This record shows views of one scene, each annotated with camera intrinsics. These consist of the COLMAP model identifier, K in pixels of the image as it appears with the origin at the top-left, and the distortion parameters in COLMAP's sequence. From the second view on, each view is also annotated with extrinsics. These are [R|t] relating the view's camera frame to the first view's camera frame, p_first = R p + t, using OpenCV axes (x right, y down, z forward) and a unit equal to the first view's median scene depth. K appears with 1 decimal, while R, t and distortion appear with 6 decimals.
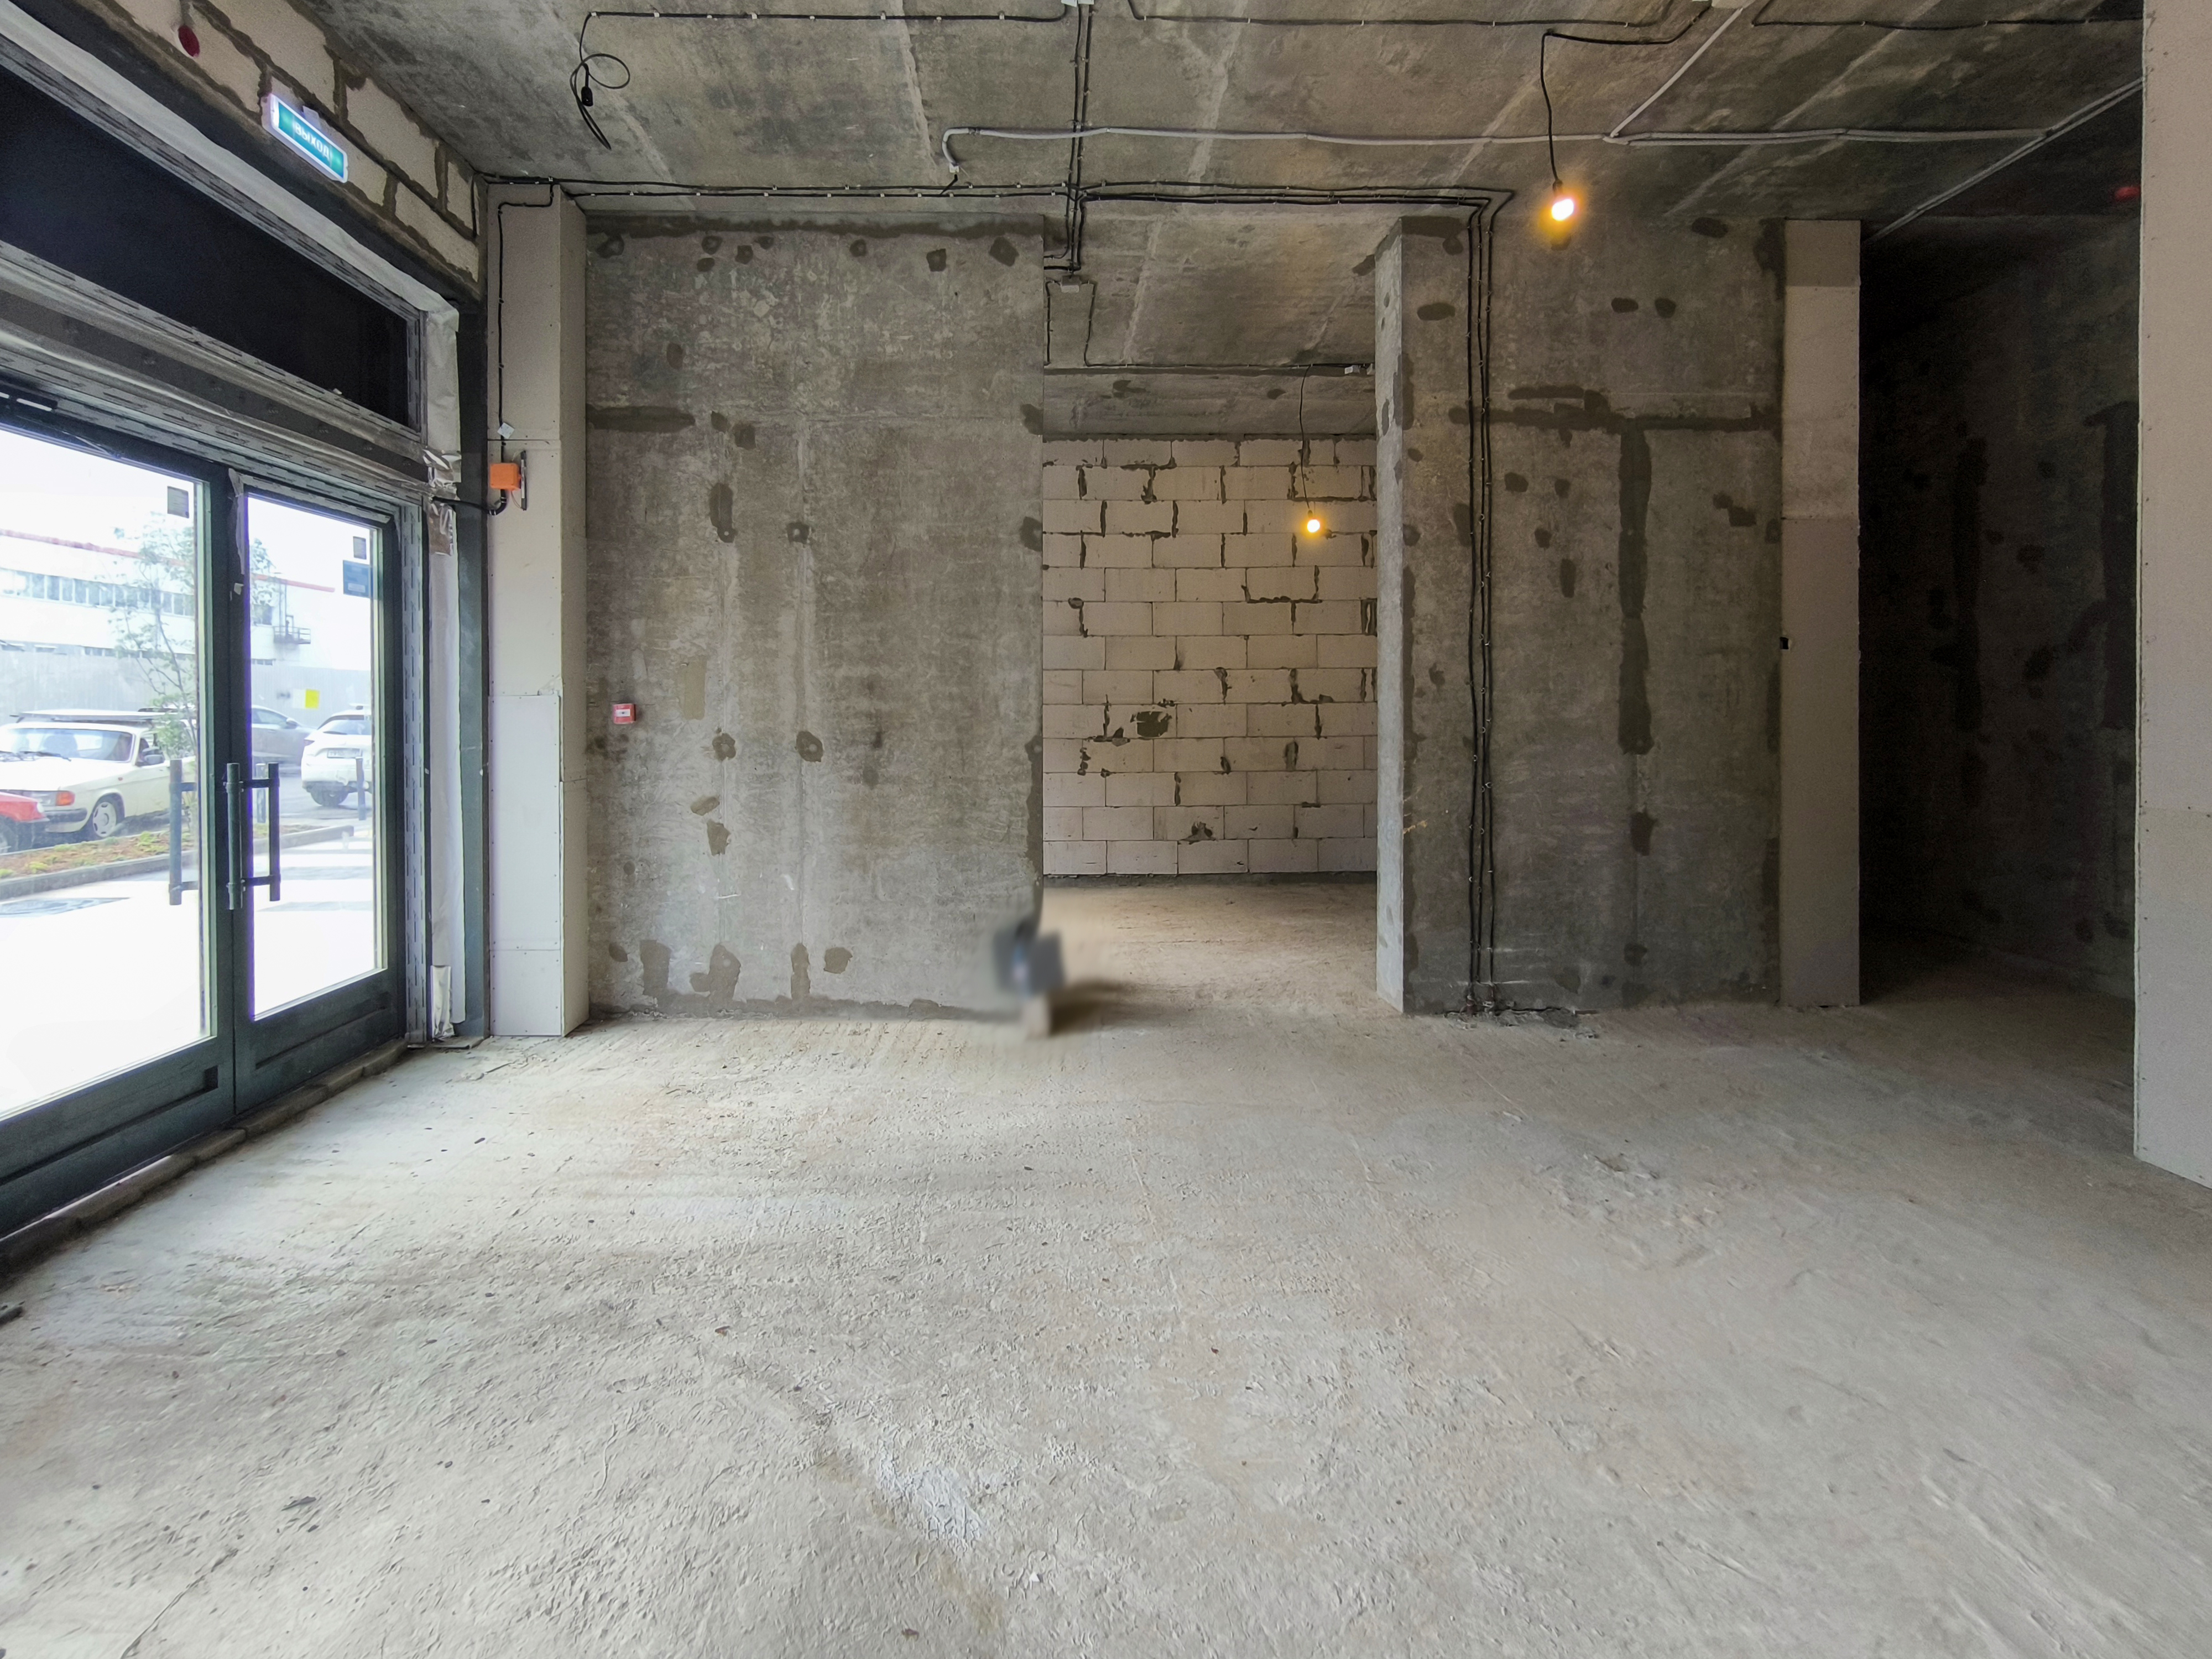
lens RADIAL K [[985.1, 0, 1065.5], [0, 985.1, 712.9], [0, 0, 1]] dist [-0.042556, 0.038931]
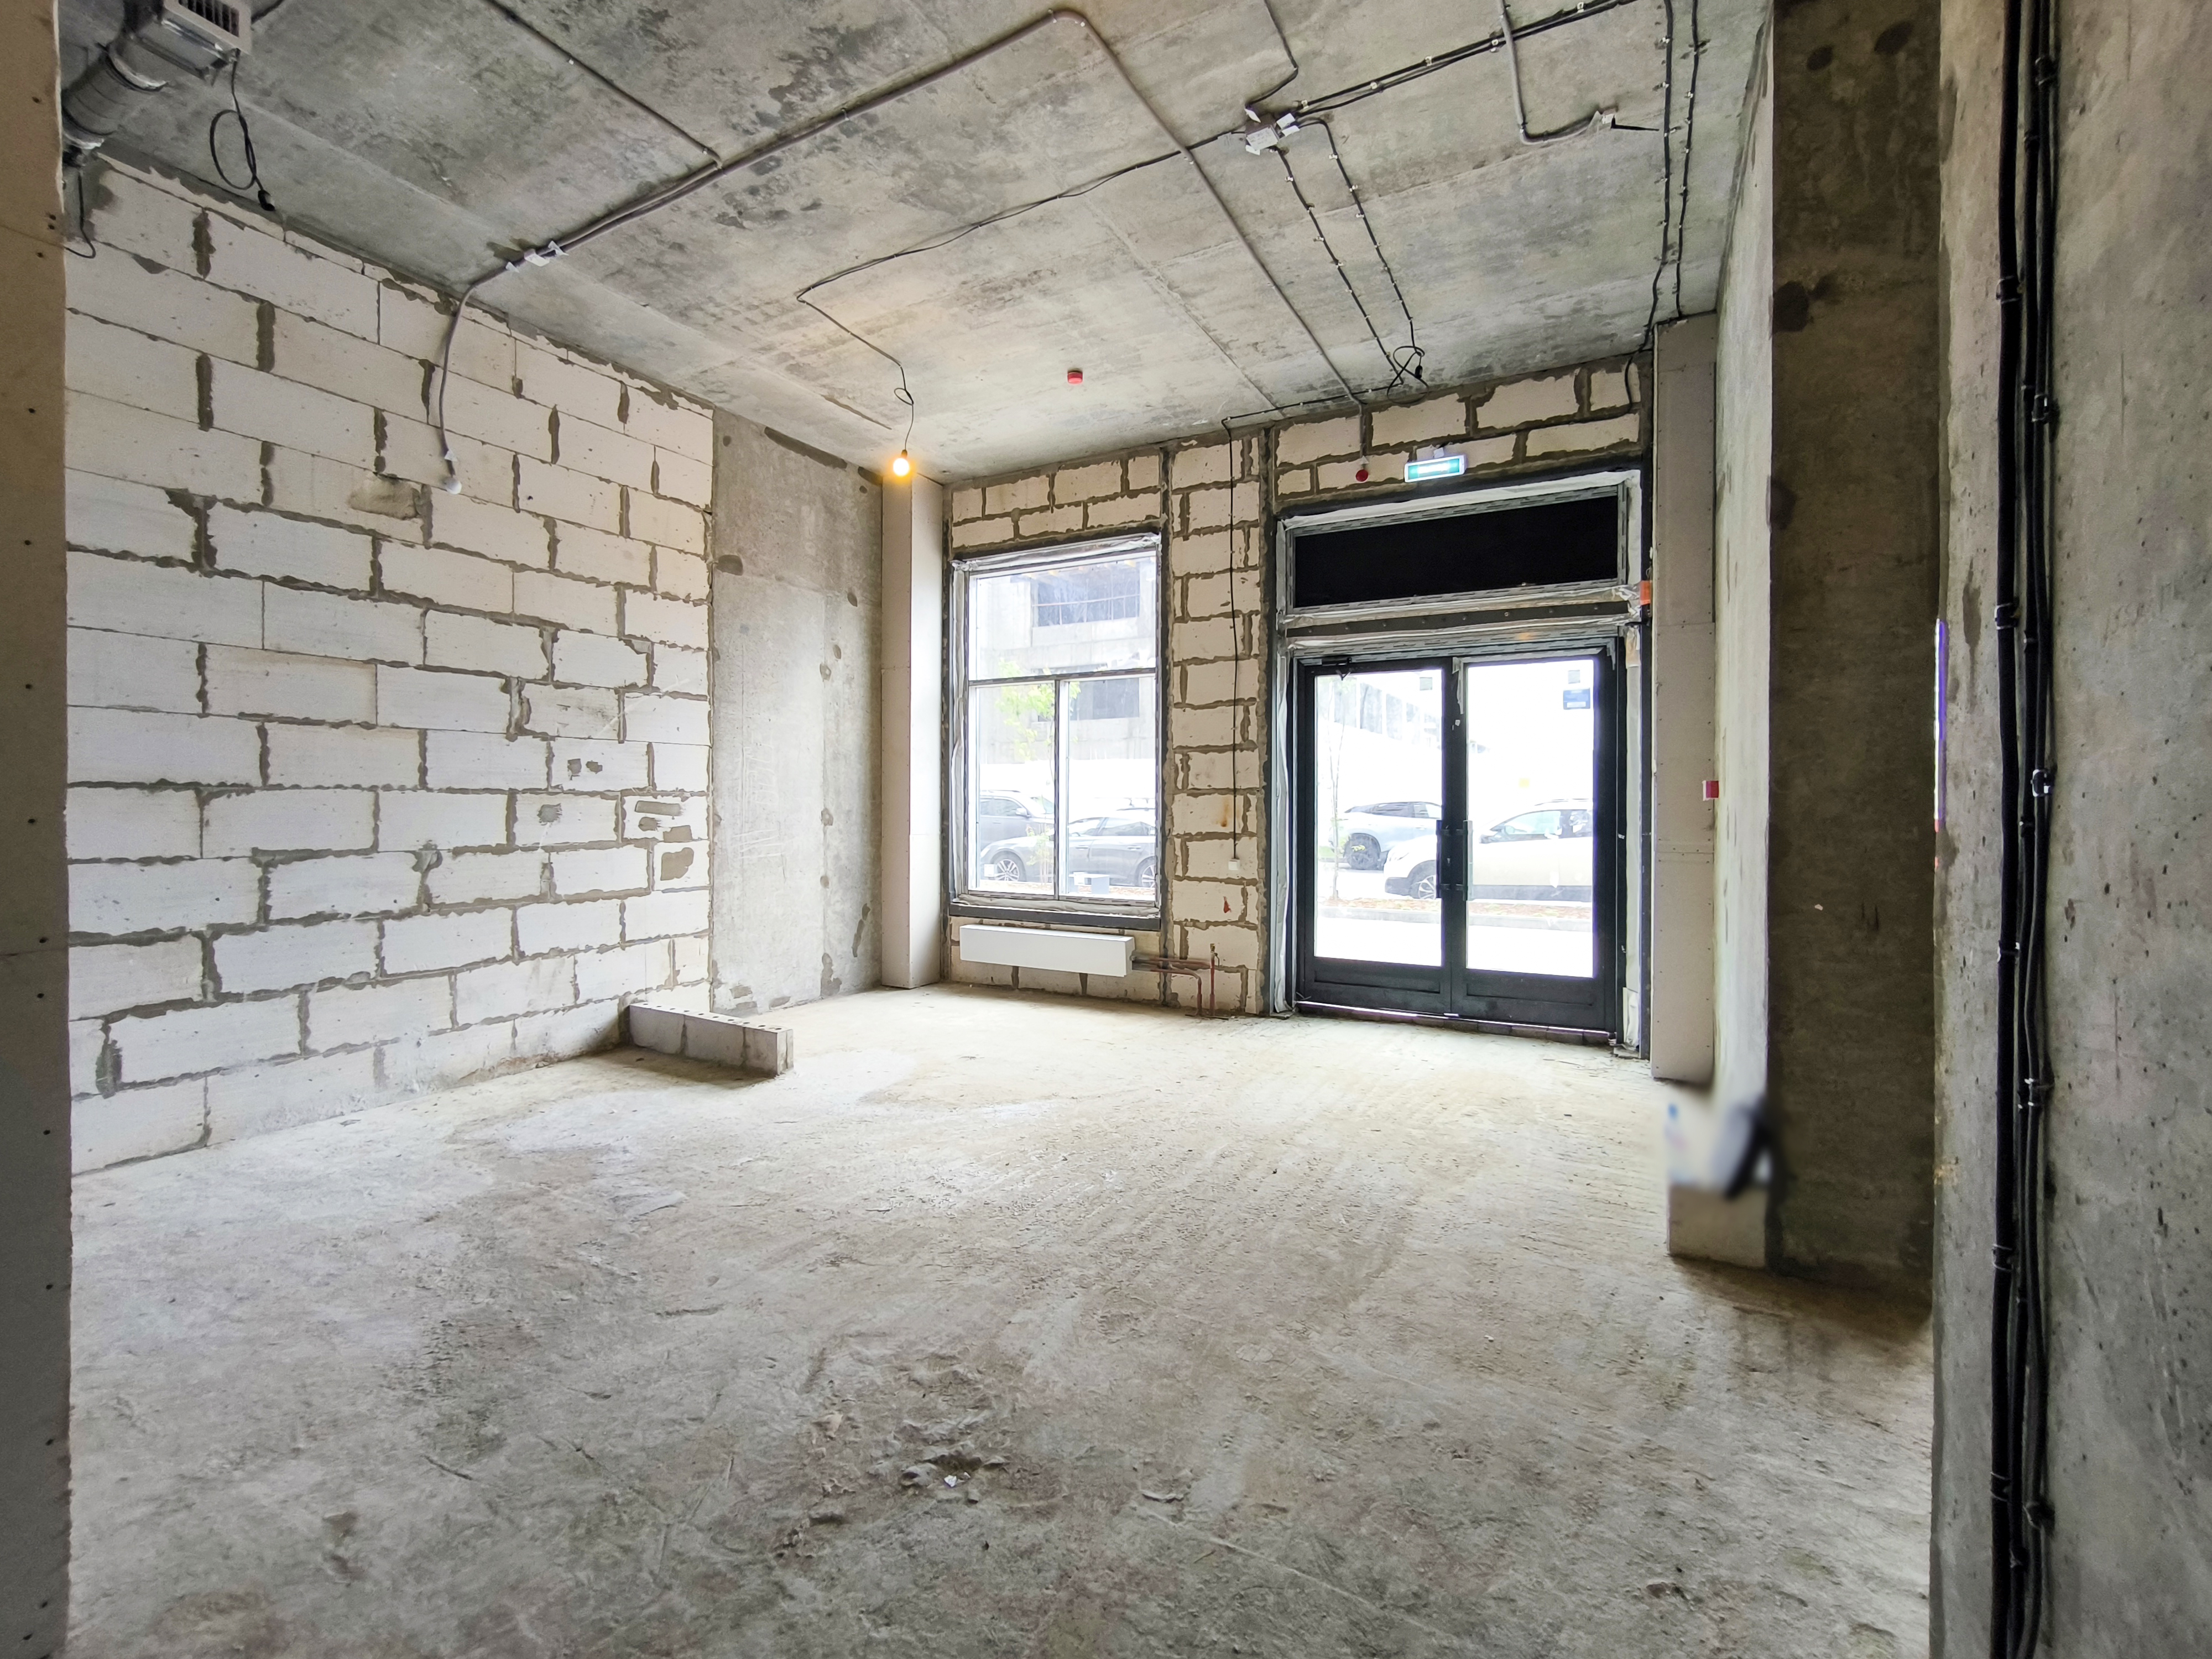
lens RADIAL K [[961.1, 0, 1104.8], [0, 961.1, 805.6], [0, 0, 1]] dist [-0.034532, 0.024257]
pose [[-0.501890, 0.001933, -0.864929, 0.709469], [-0.003052, 0.999987, 0.004006, 0.013787], [0.864926, 0.004650, -0.501877, 0.937845]]
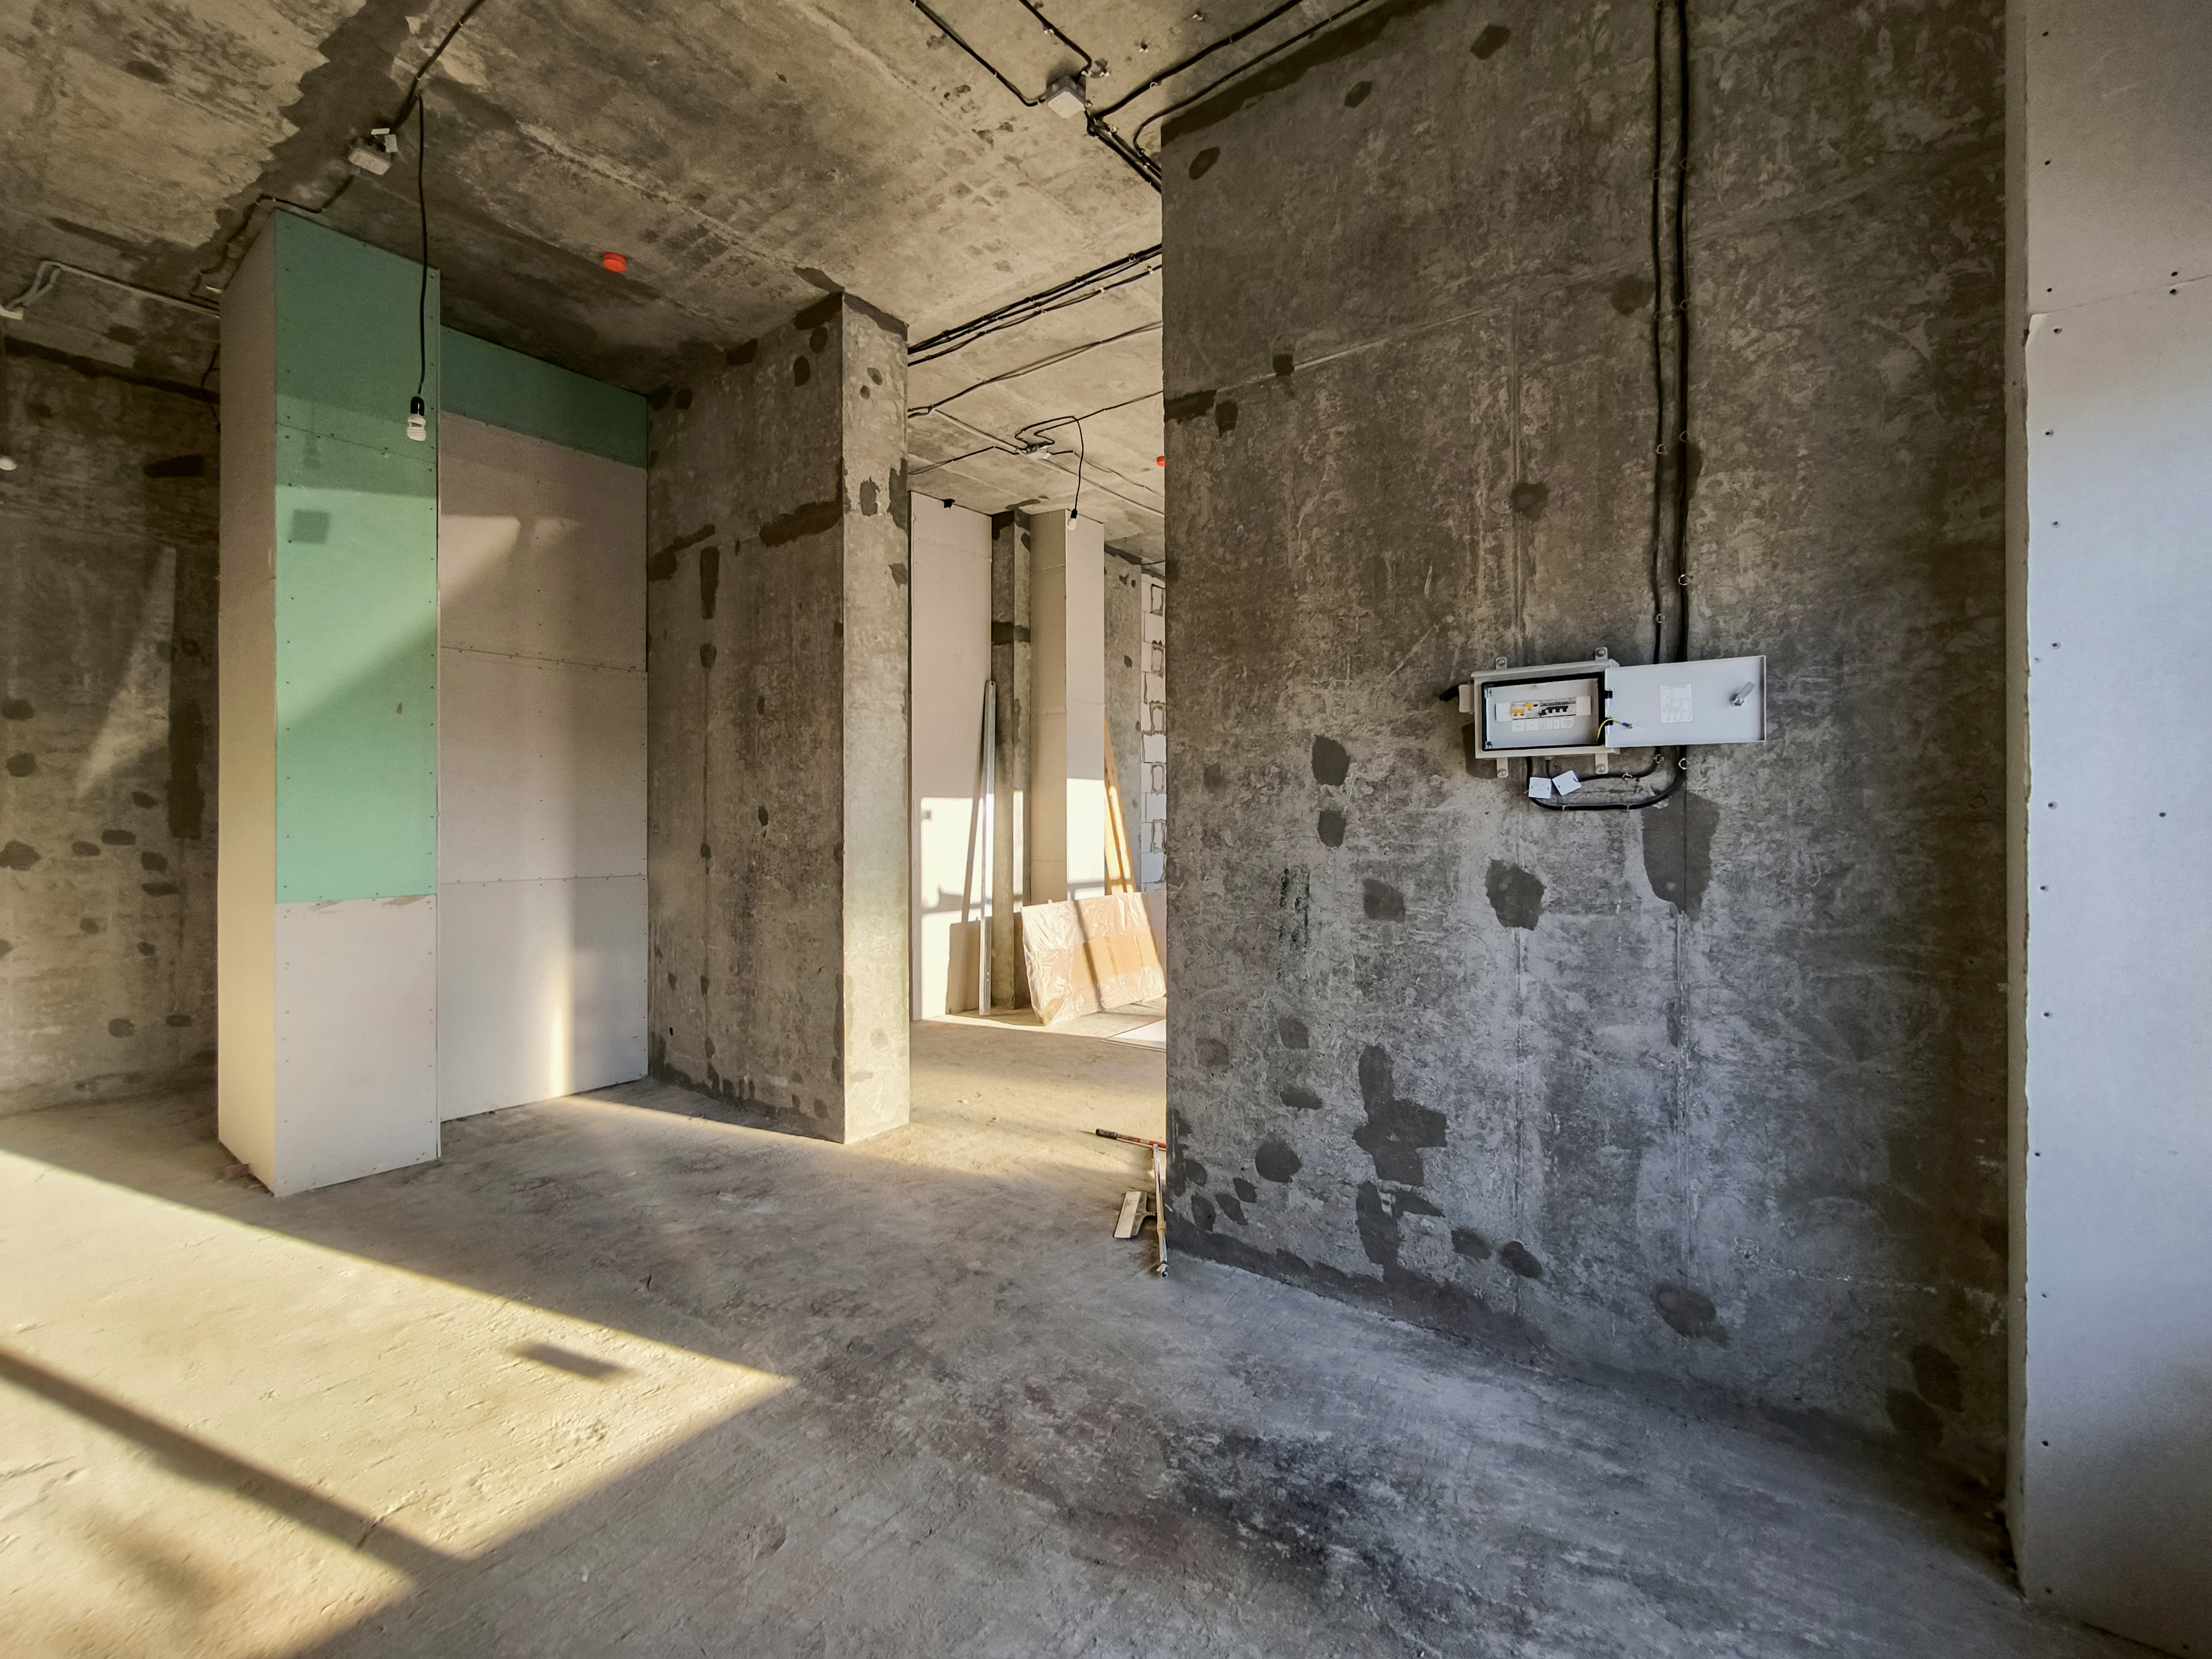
lens RADIAL K [[985.5, 0, 1053.8], [0, 985.5, 820.5], [0, 0, 1]] dist [-0.000964, 0.000118]
pose [[-0.755133, 0.004028, 0.655559, -0.429526], [0.004244, 0.999990, -0.001255, 0.001060], [-0.655558, 0.001834, -0.755143, 1.674032]]
